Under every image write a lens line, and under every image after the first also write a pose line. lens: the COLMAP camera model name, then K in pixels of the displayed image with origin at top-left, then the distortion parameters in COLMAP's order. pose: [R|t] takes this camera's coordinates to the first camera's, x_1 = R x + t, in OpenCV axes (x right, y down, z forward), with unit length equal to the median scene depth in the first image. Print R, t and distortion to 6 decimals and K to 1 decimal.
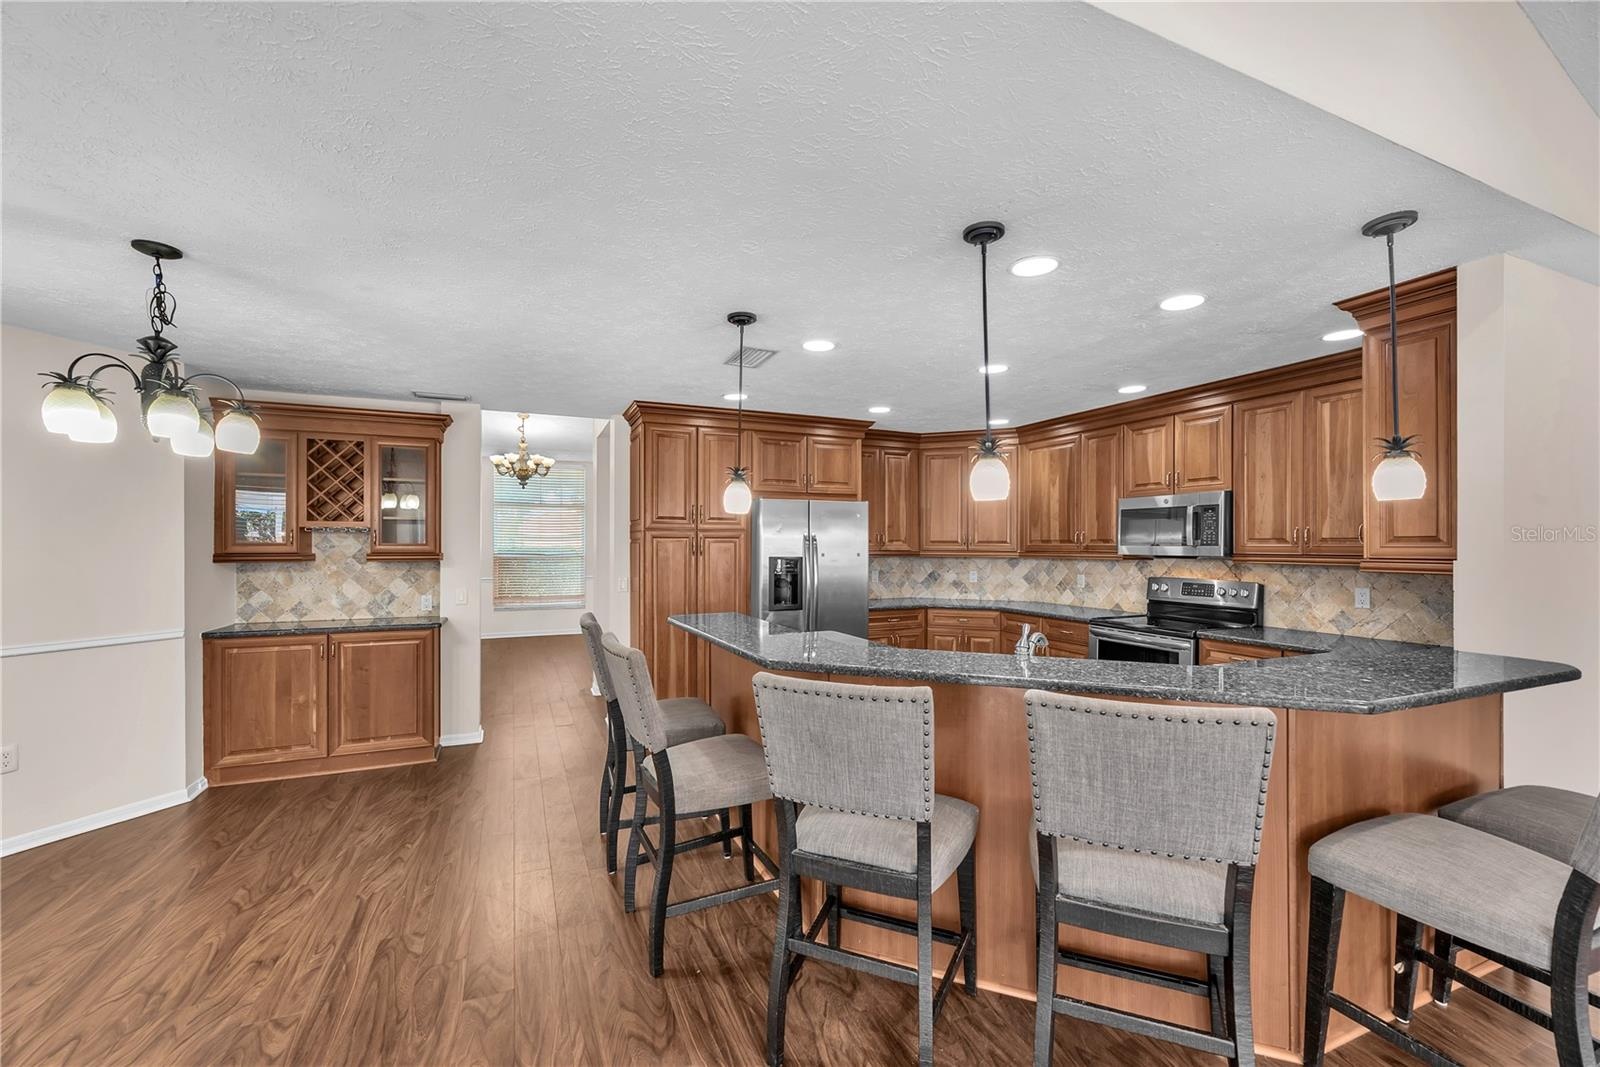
lens RADIAL K [[659.1, 0, 799.7], [0, 659.1, 539.5], [0, 0, 1]] dist [-0.001005, 0.000171]
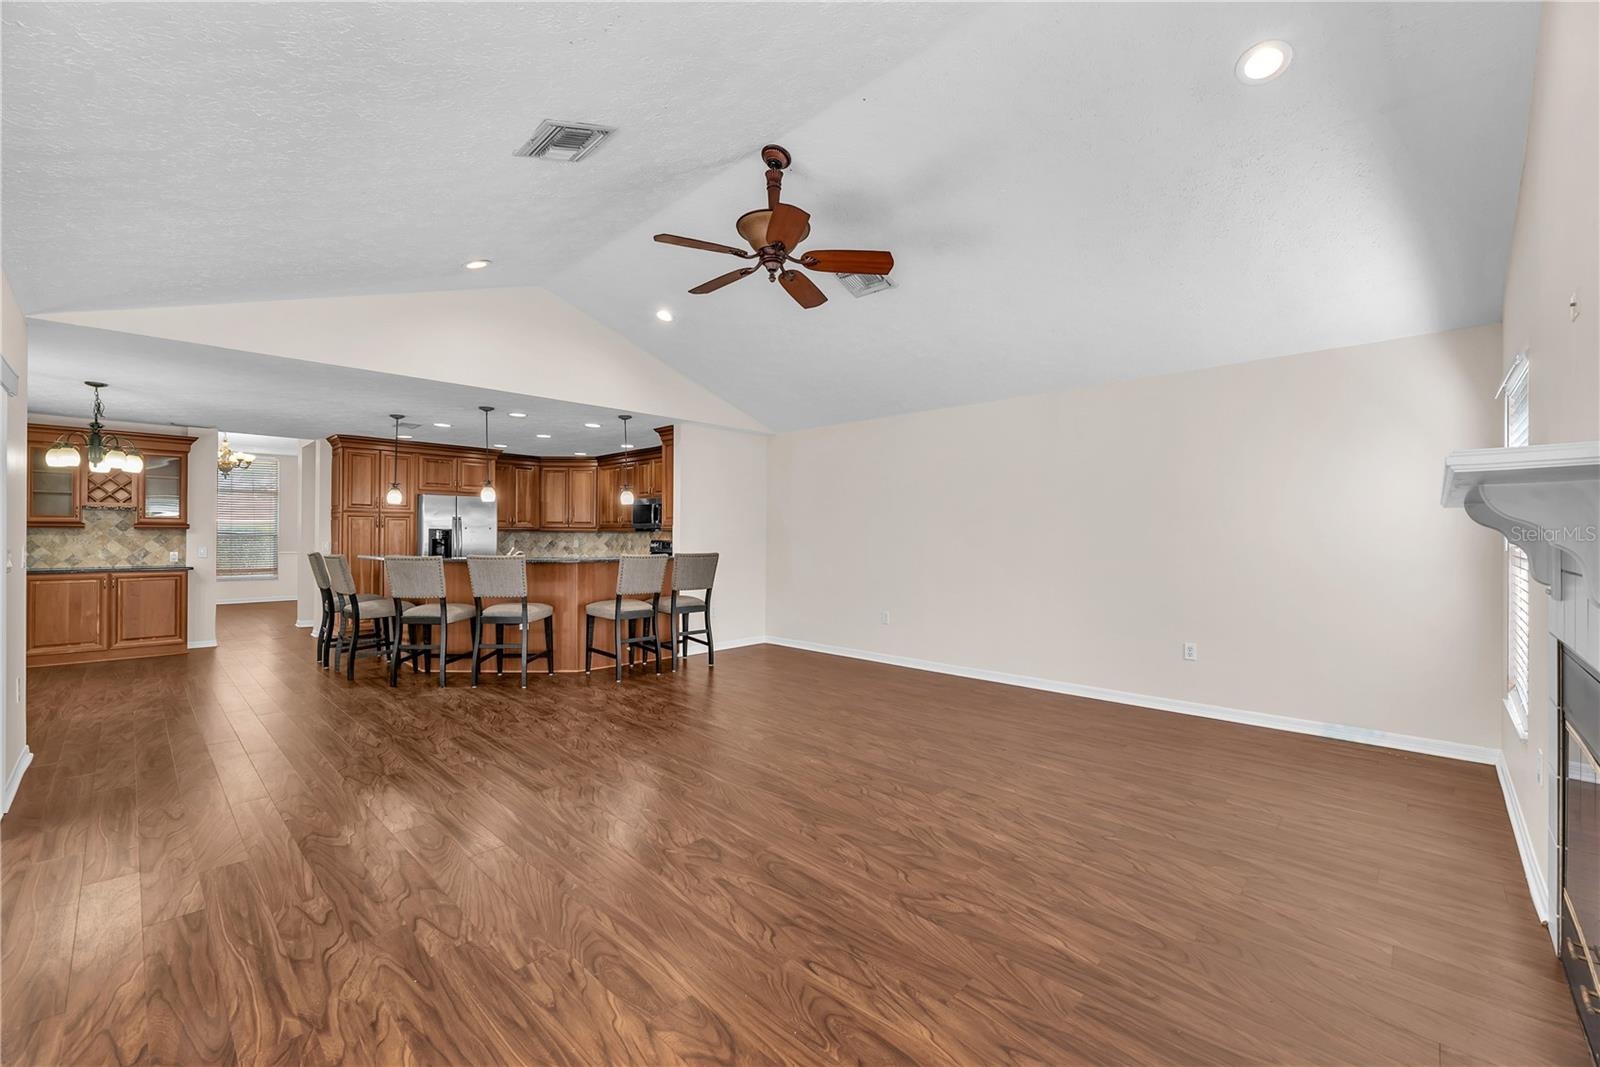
lens RADIAL K [[659.1, 0, 798.6], [0, 659.1, 531.0], [0, 0, 1]] dist [-0.001005, 0.000171]
pose [[0.926820, 0.005556, 0.375465, 0.201128], [-0.005818, 0.999983, -0.000435, 0.027555], [-0.375461, -0.001781, 0.926837, -0.943986]]
